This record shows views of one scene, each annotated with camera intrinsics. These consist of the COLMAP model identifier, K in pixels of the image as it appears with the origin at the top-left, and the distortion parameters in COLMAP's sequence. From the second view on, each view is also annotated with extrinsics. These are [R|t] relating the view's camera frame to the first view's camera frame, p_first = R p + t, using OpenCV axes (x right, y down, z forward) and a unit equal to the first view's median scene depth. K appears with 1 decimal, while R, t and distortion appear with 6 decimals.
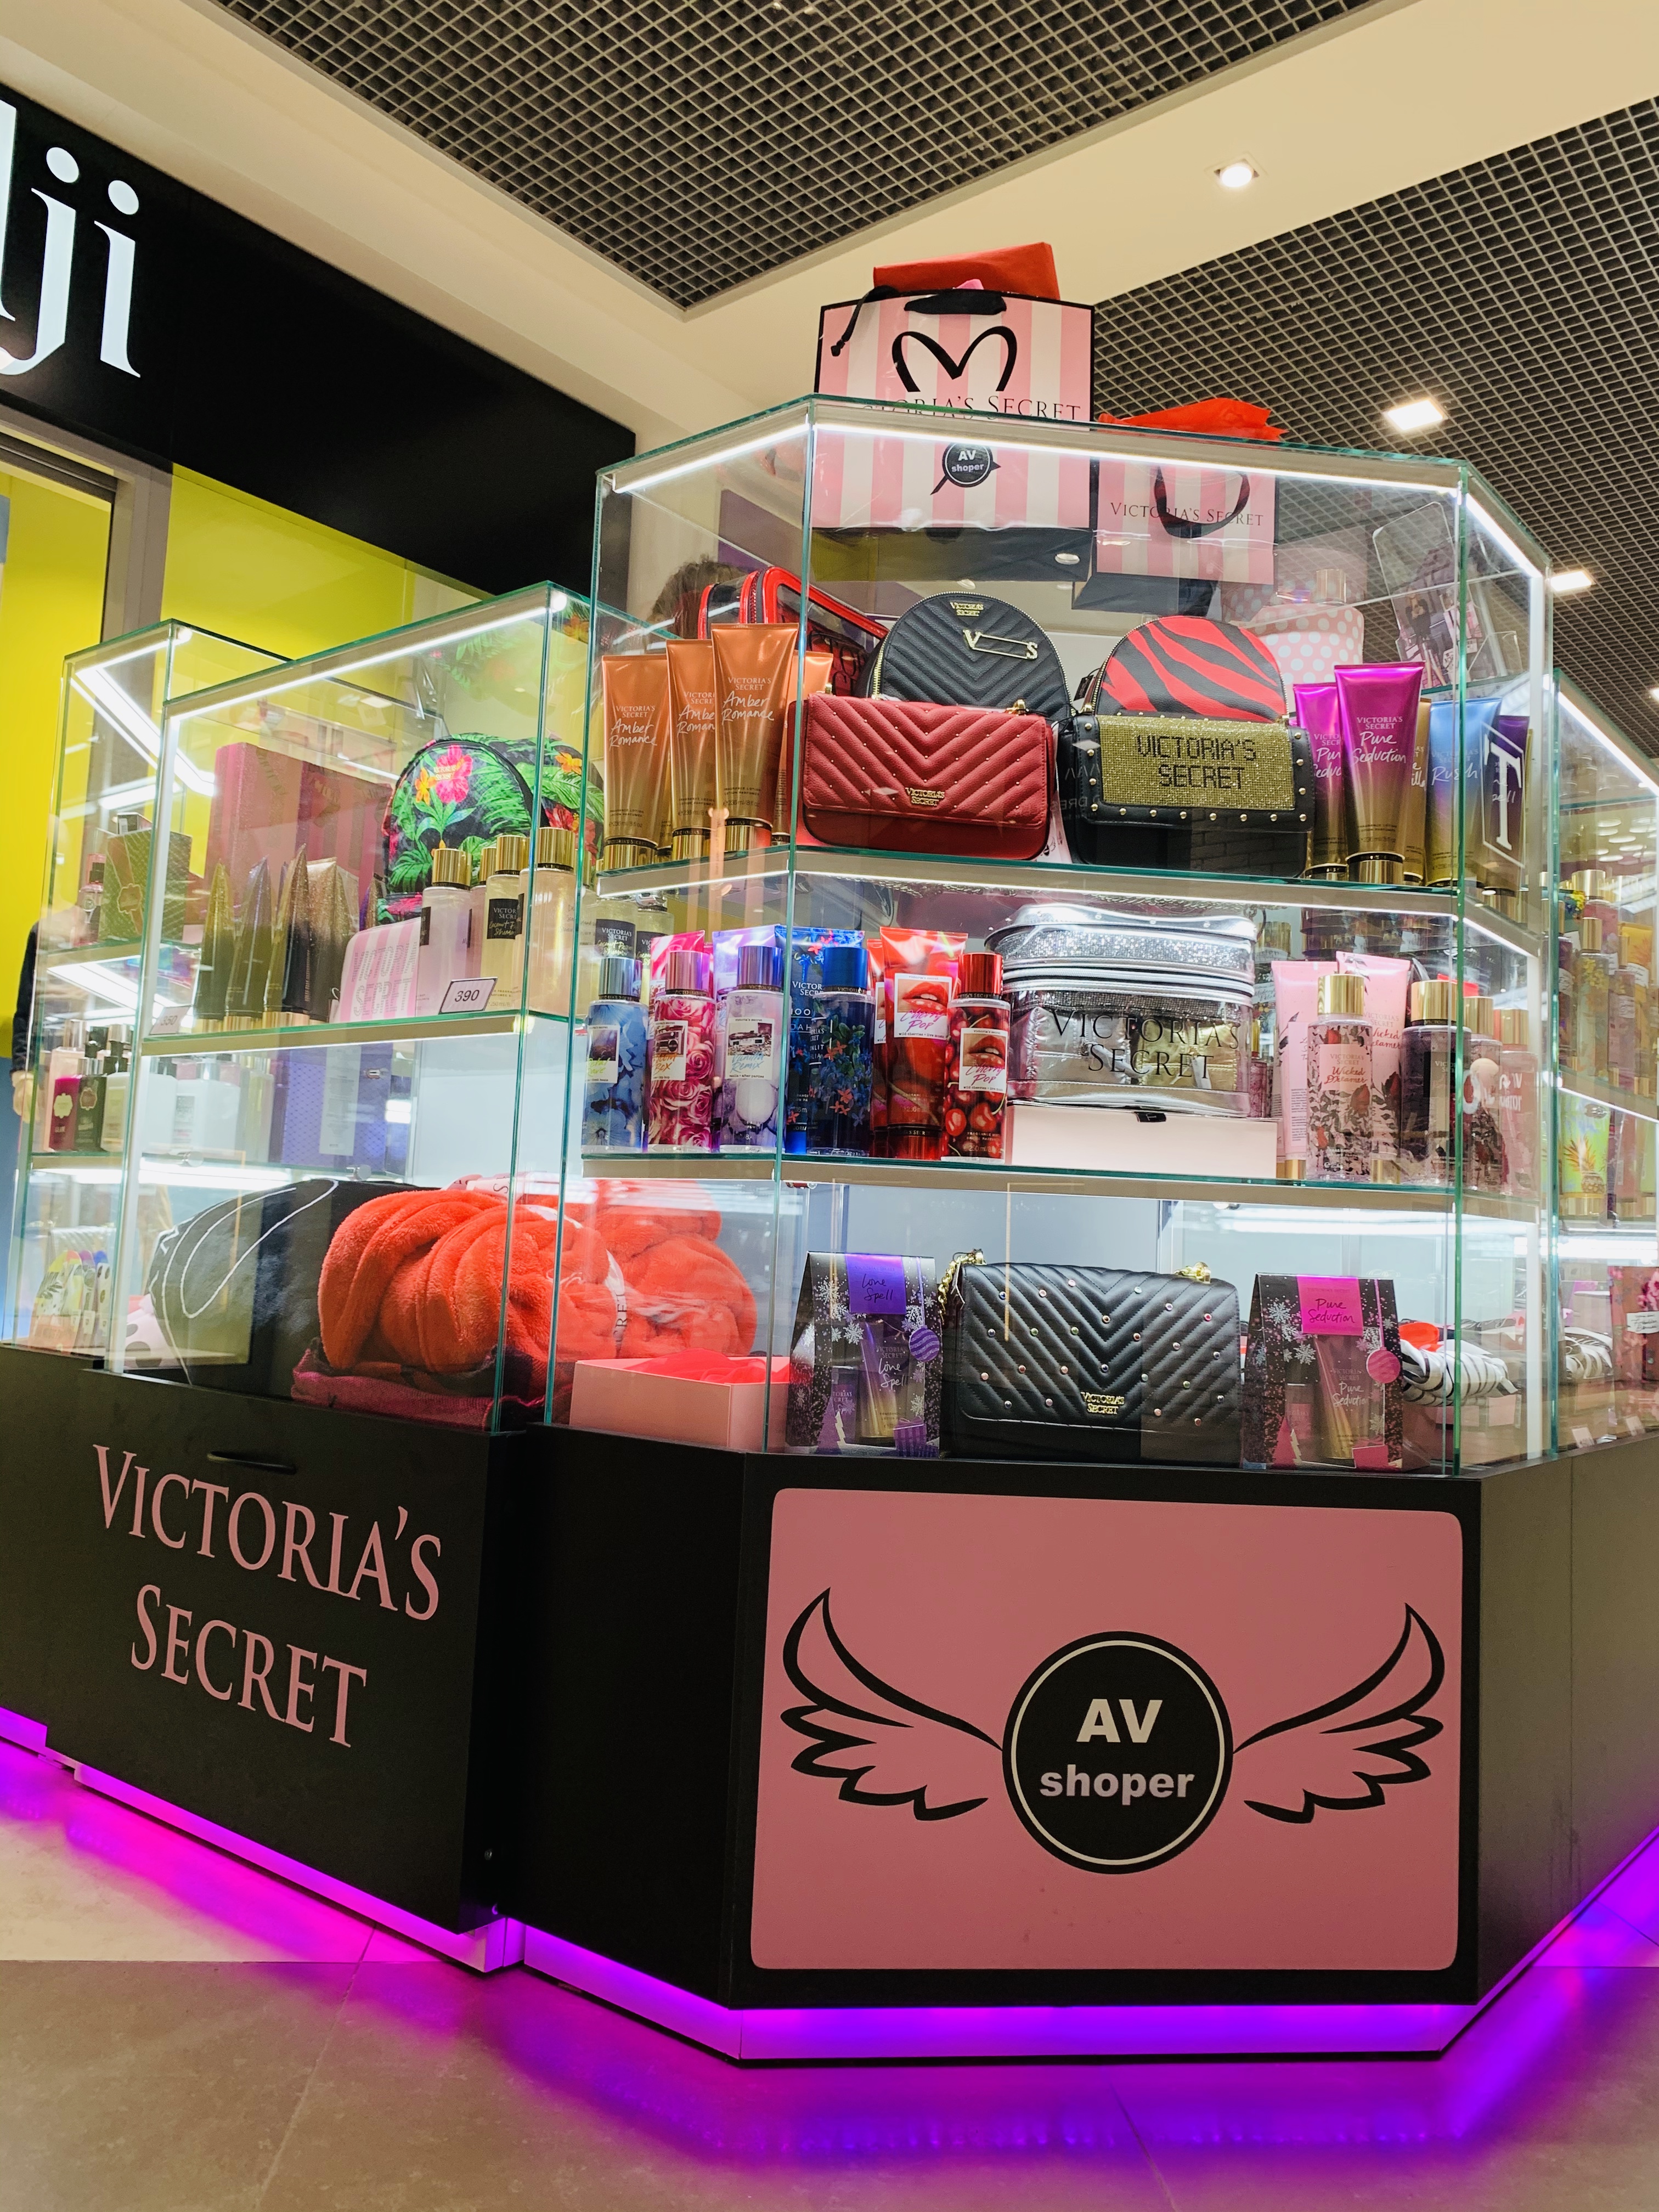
lens RADIAL K [[1723.3, 0, 767.9], [0, 1723.3, 1109.9], [0, 0, 1]] dist [0.181811, -0.549242]
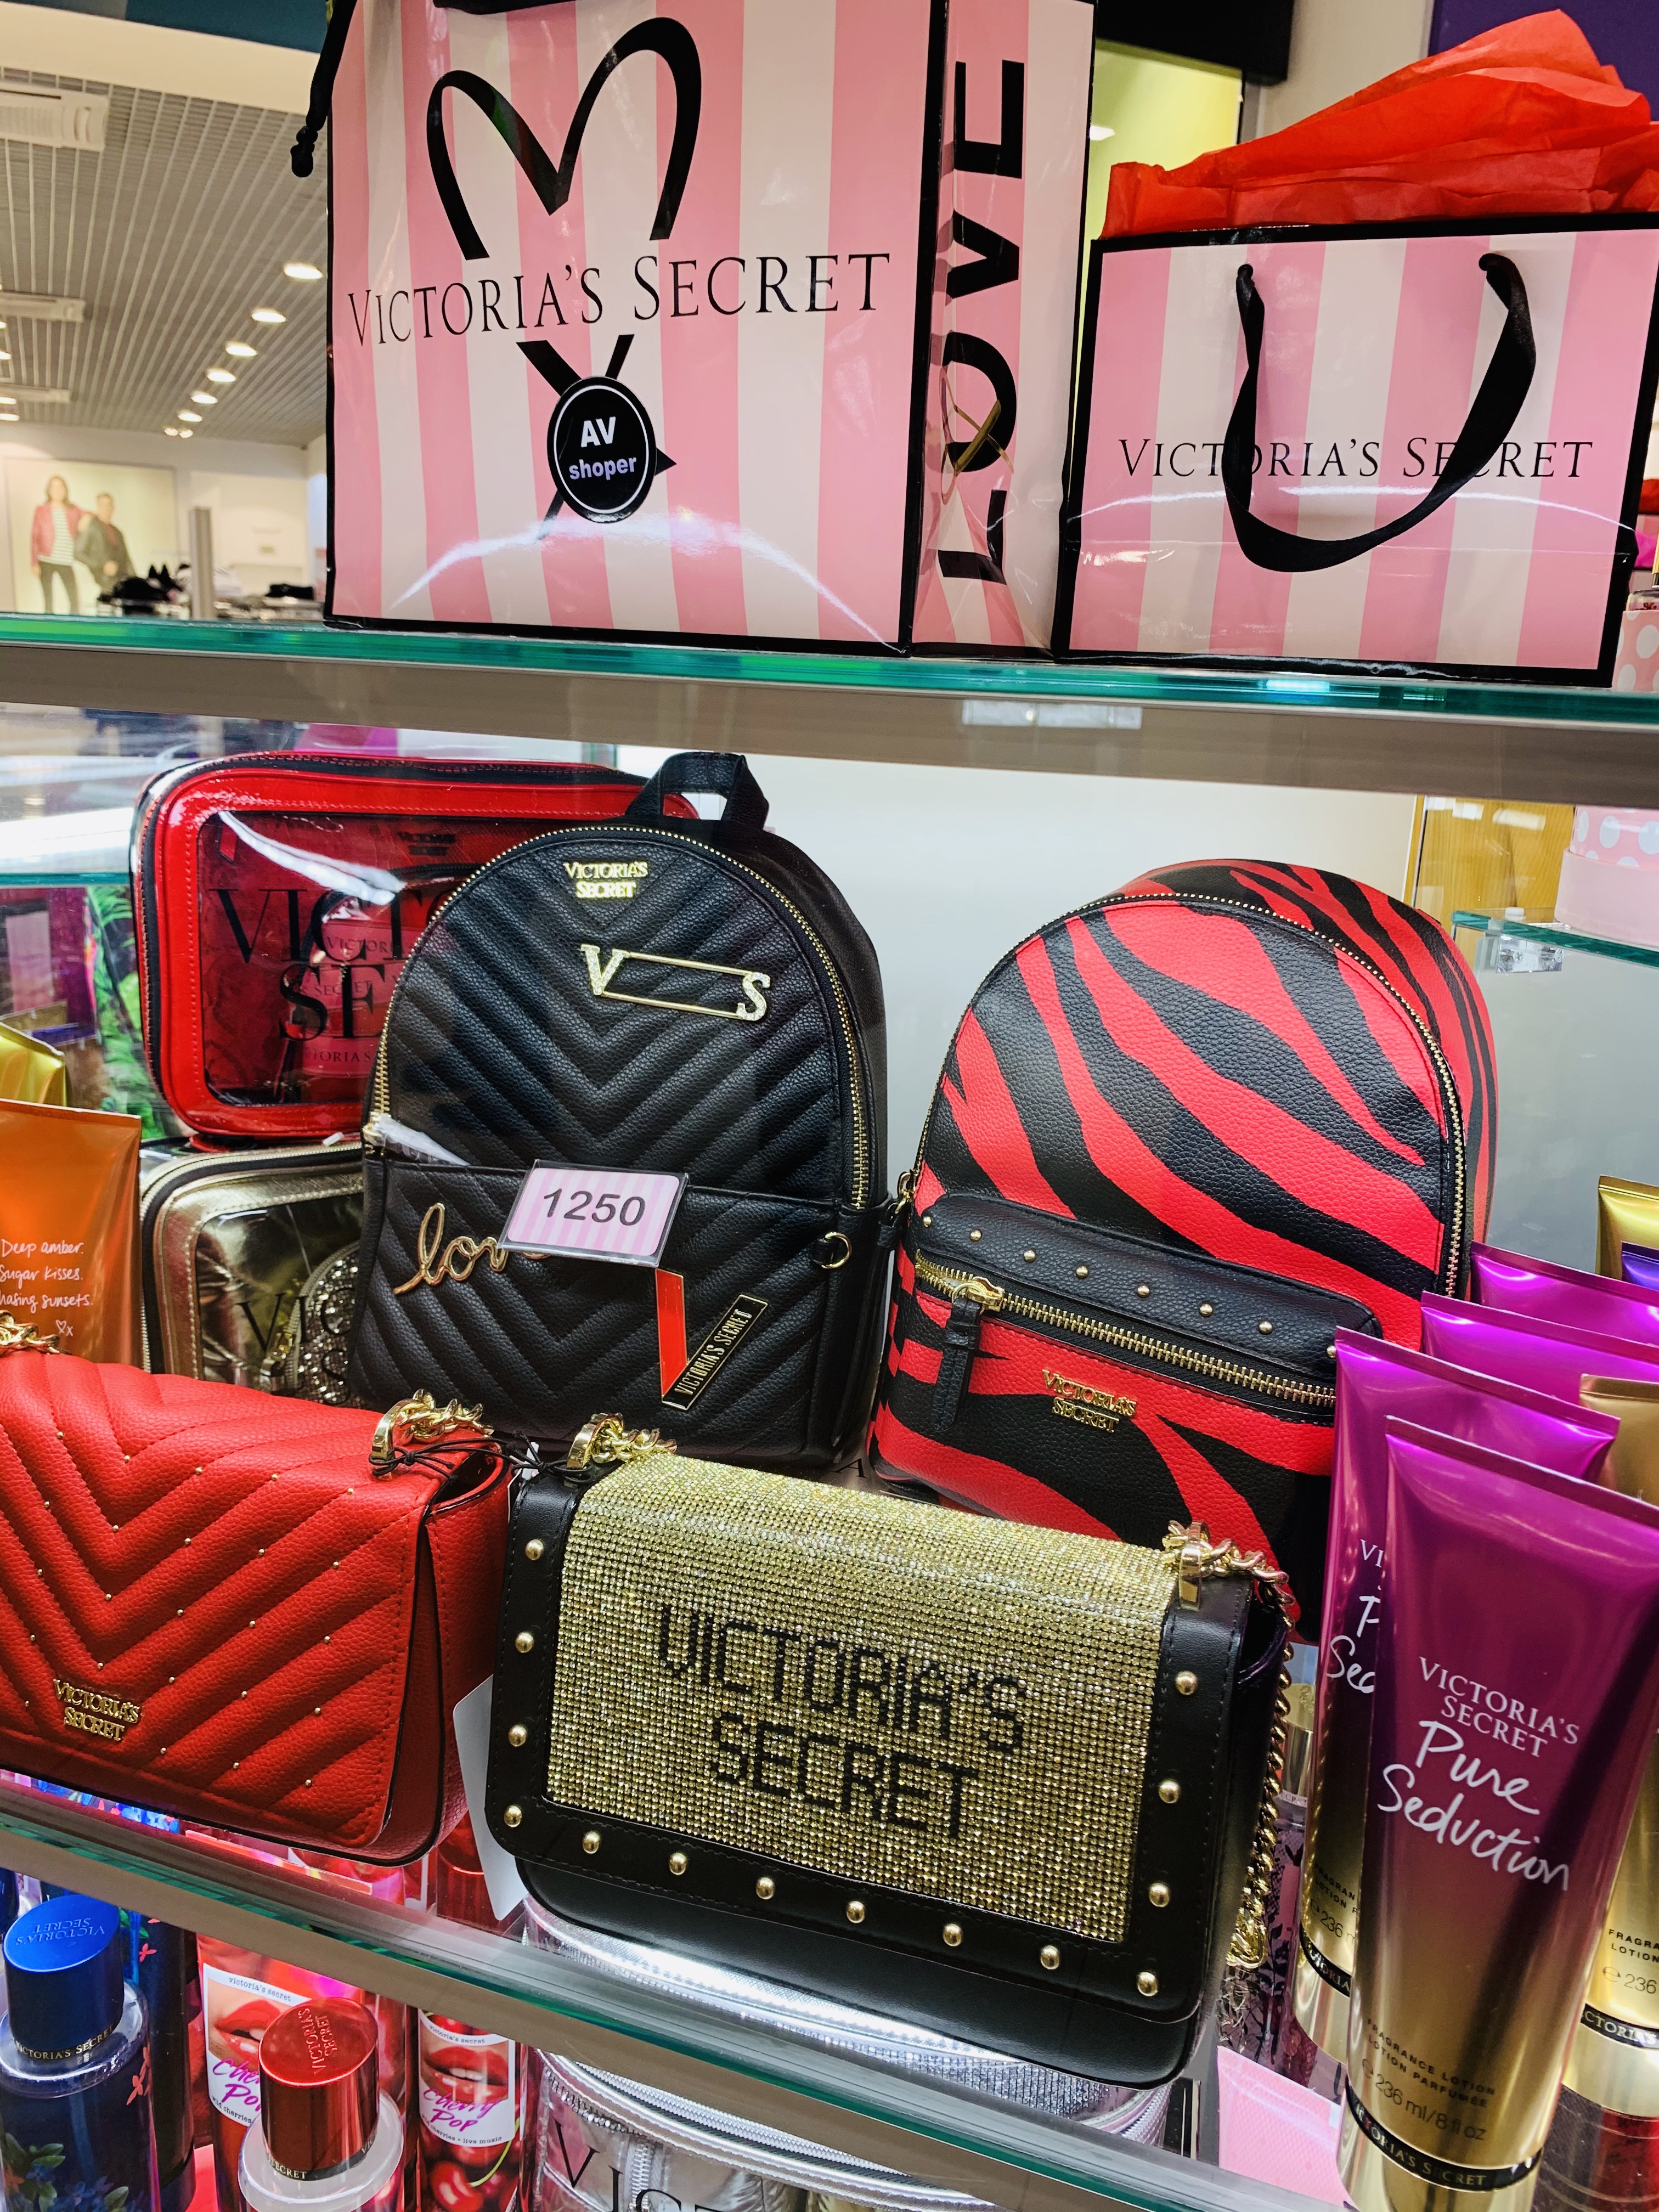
lens RADIAL K [[1689.3, 0, 835.5], [0, 1689.3, 1073.6], [0, 0, 1]] dist [0.045682, -0.086279]
pose [[0.906179, 0.097189, -0.411576, 0.370288], [0.037745, 0.950761, 0.307617, -0.415421], [0.421208, -0.294291, 0.857891, 0.791717]]
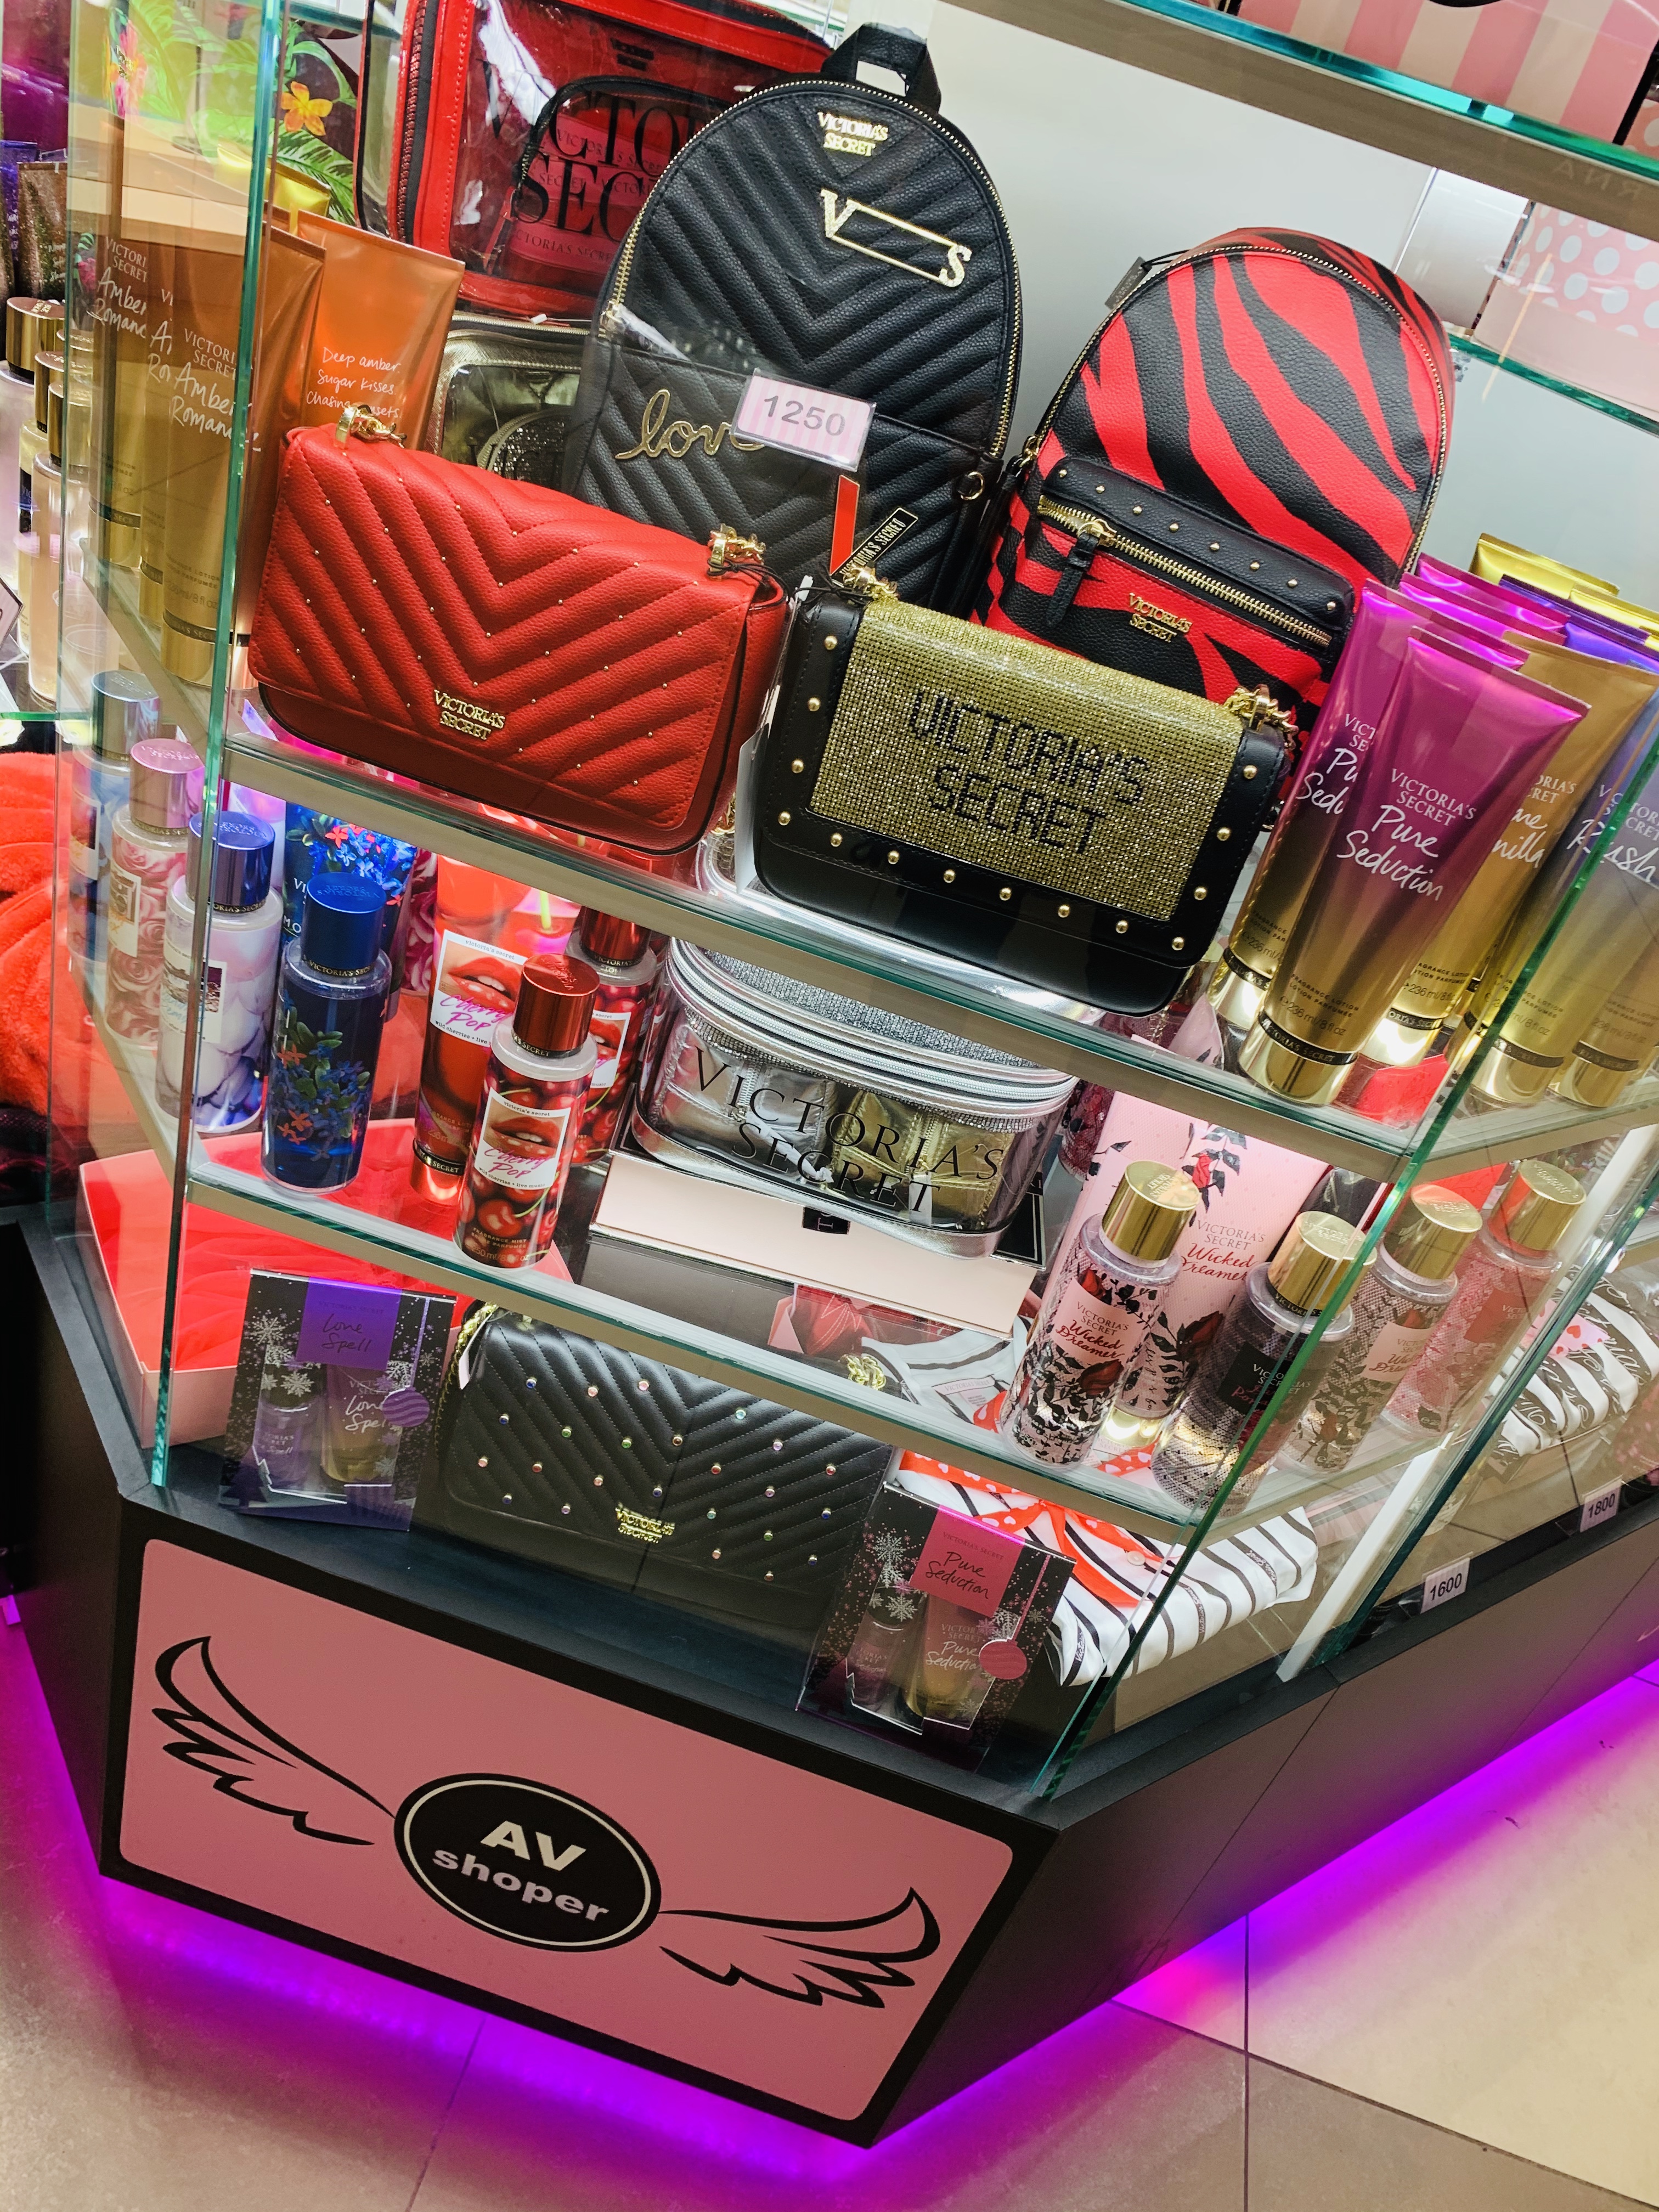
lens RADIAL K [[1689.3, 0, 835.5], [0, 1689.3, 1073.6], [0, 0, 1]] dist [0.045682, -0.086279]
pose [[0.933027, 0.338106, -0.123064, 0.292498], [-0.197368, 0.766914, 0.610646, -0.430379], [0.300843, -0.545461, 0.782283, 0.573120]]
